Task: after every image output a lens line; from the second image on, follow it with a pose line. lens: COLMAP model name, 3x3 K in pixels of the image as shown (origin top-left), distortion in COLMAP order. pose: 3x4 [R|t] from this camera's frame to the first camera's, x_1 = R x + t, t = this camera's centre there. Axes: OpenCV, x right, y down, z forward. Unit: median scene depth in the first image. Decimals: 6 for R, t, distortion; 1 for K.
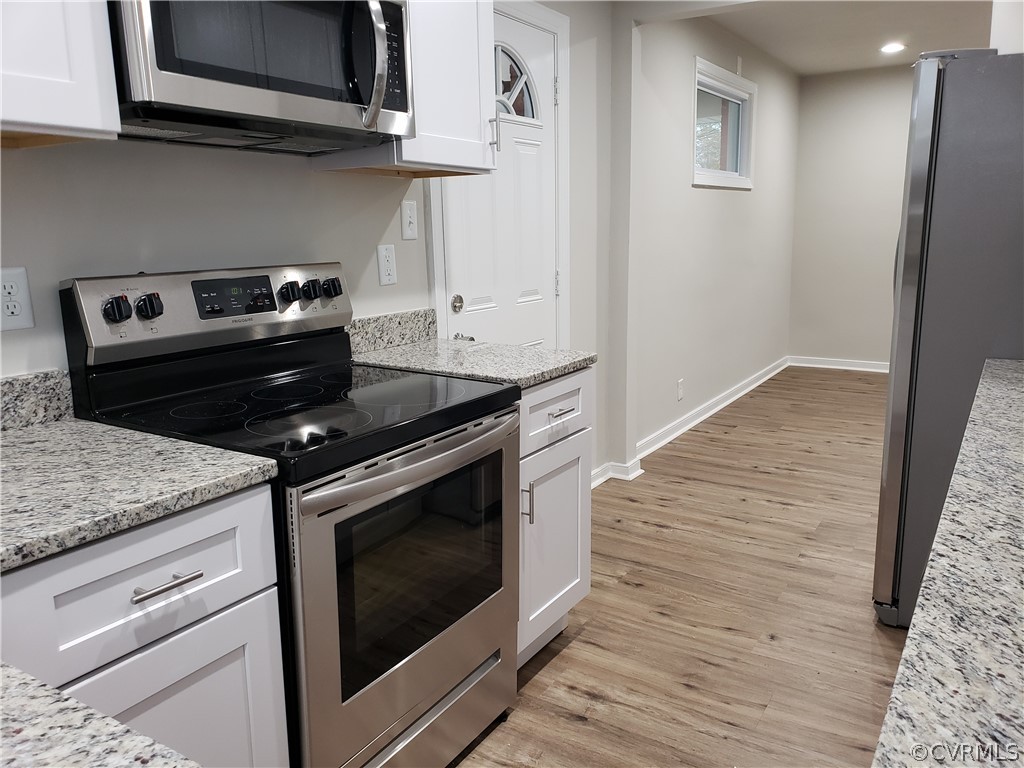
lens RADIAL K [[786.5, 0, 508.8], [0, 786.5, 360.4], [0, 0, 1]] dist [0.123115, -0.196758]
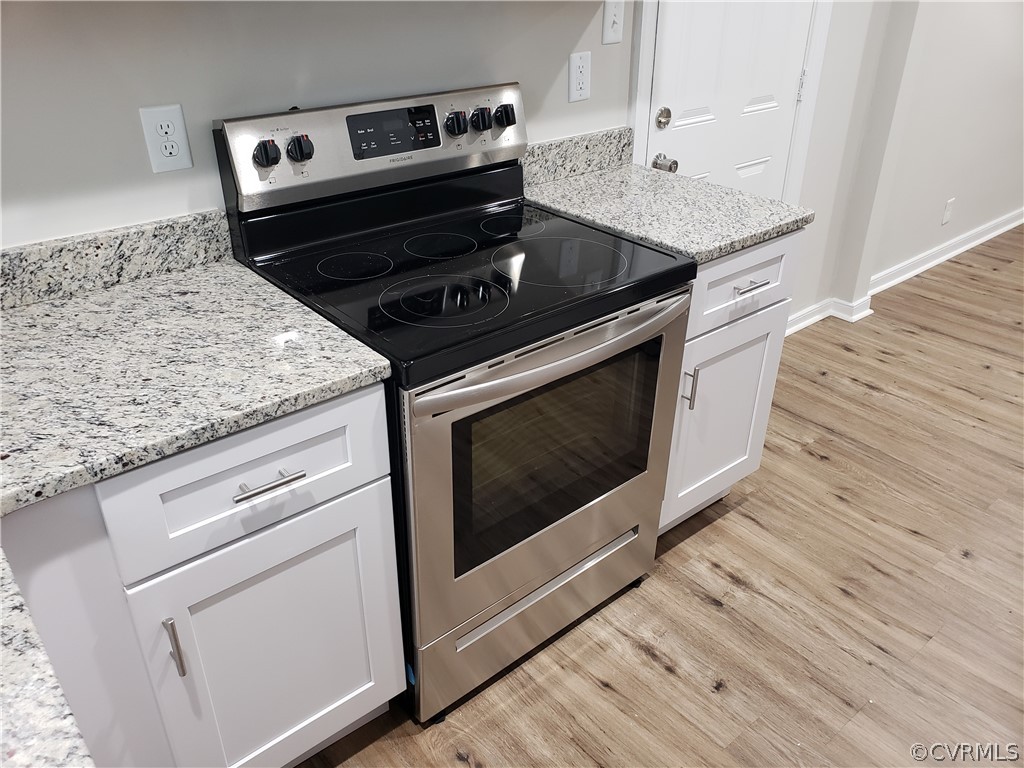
lens RADIAL K [[805.8, 0, 512.9], [0, 805.8, 339.8], [0, 0, 1]] dist [0.023607, 0.004157]
pose [[0.952136, 0.153477, -0.264351, 0.062641], [-0.069821, 0.951148, 0.300738, -0.126070], [0.297593, -0.267886, 0.916338, 0.107793]]
